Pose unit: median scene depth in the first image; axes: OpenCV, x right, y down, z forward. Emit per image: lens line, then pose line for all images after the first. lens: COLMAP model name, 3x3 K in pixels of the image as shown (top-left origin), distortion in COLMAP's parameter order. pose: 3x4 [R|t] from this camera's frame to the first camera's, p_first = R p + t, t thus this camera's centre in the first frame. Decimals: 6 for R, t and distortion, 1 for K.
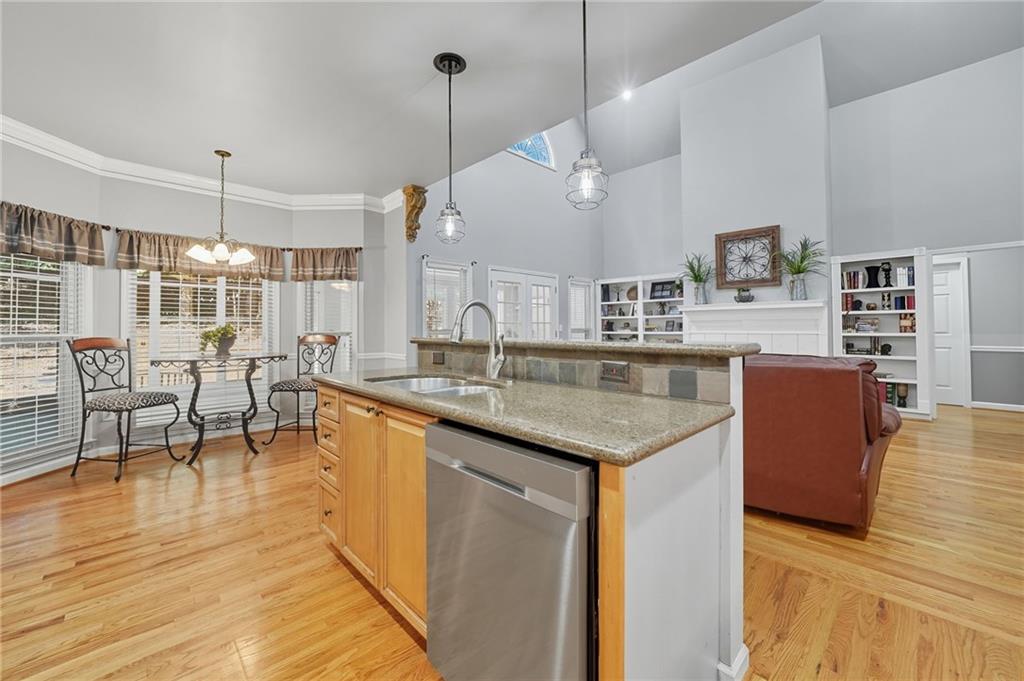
lens RADIAL K [[397.1, 0, 509.0], [0, 397.1, 323.6], [0, 0, 1]] dist [-0.015040, 0.000004]
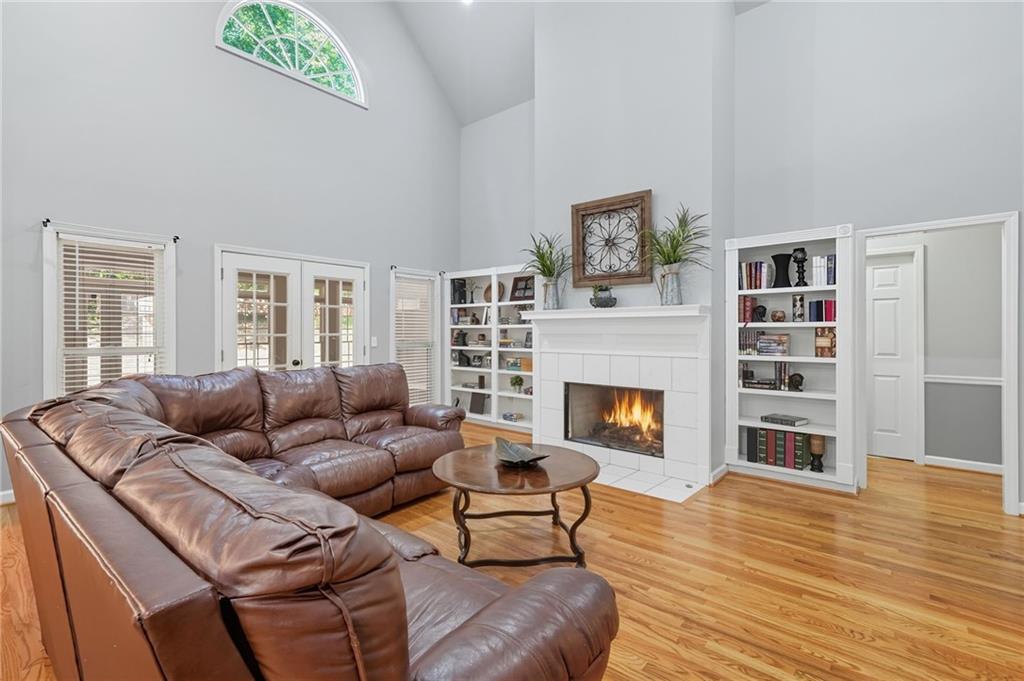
lens RADIAL K [[456.1, 0, 509.0], [0, 456.1, 335.7], [0, 0, 1]] dist [0.004286, -0.000104]
pose [[0.996103, 0.006385, 0.087970, 0.392318], [-0.007856, 0.999835, 0.016380, -0.018664], [-0.087851, -0.017008, 0.995988, 0.266201]]
